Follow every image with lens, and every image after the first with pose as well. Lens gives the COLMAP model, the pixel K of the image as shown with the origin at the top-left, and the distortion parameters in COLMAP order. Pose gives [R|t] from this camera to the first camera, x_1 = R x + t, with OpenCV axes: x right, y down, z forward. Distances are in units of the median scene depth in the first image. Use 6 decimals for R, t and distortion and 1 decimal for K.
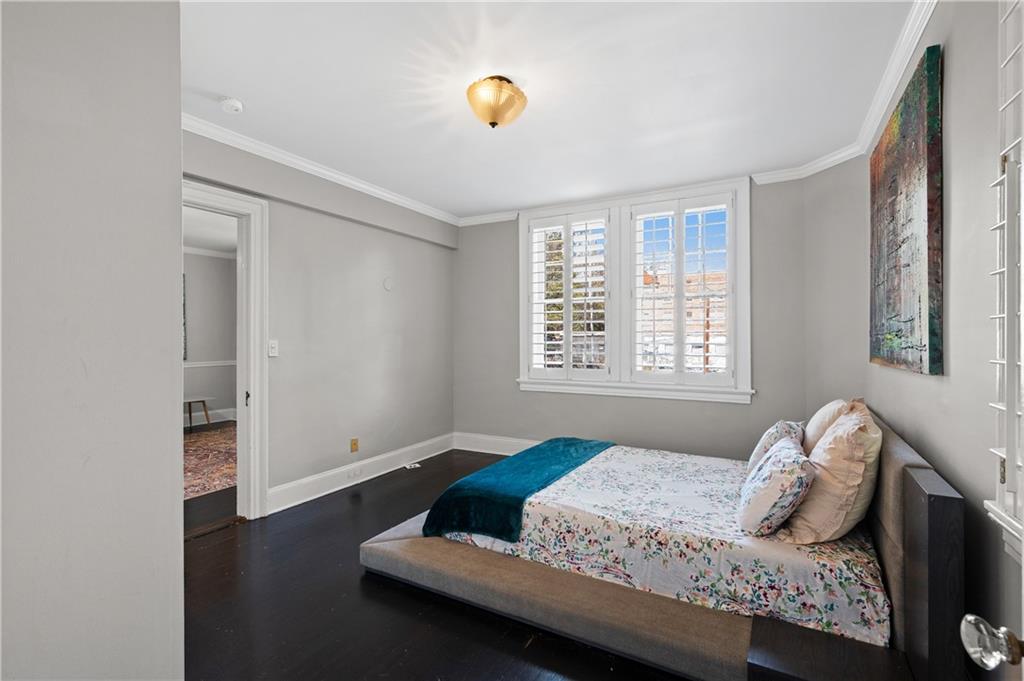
lens RADIAL K [[467.5, 0, 512.0], [0, 467.5, 340.5], [0, 0, 1]] dist [0.001012, 0.000111]
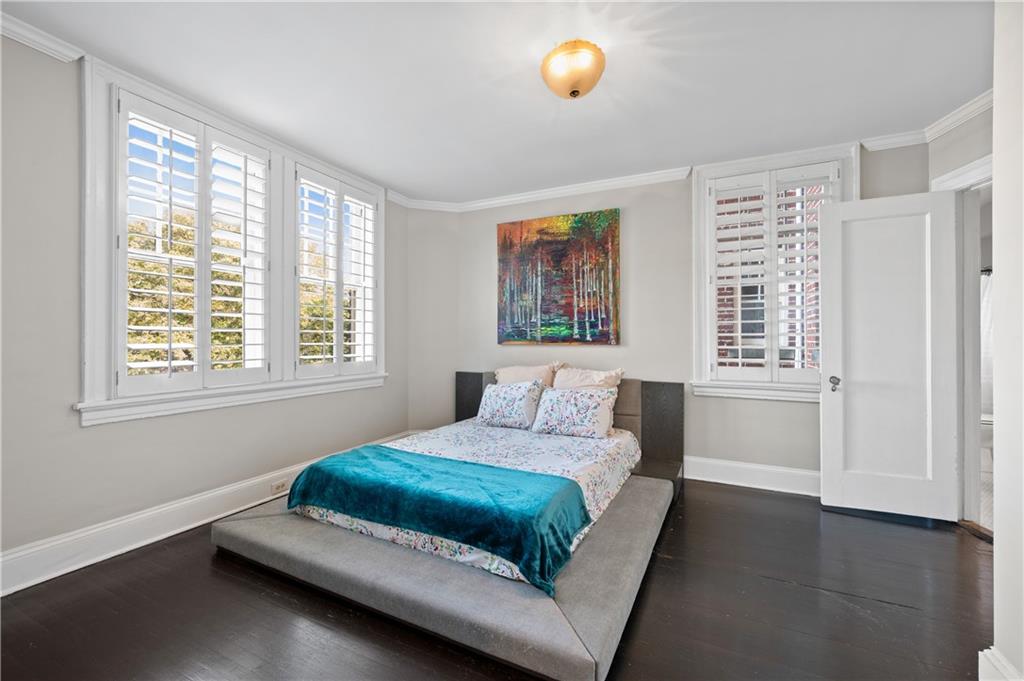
lens RADIAL K [[421.2, 0, 512.0], [0, 421.2, 340.5], [0, 0, 1]] dist [-0.000584, -0.000190]
pose [[-0.038702, -0.001799, 0.999249, -0.648147], [-0.002973, 0.999994, 0.001686, 0.024536], [-0.999246, -0.002906, -0.038707, 0.852635]]
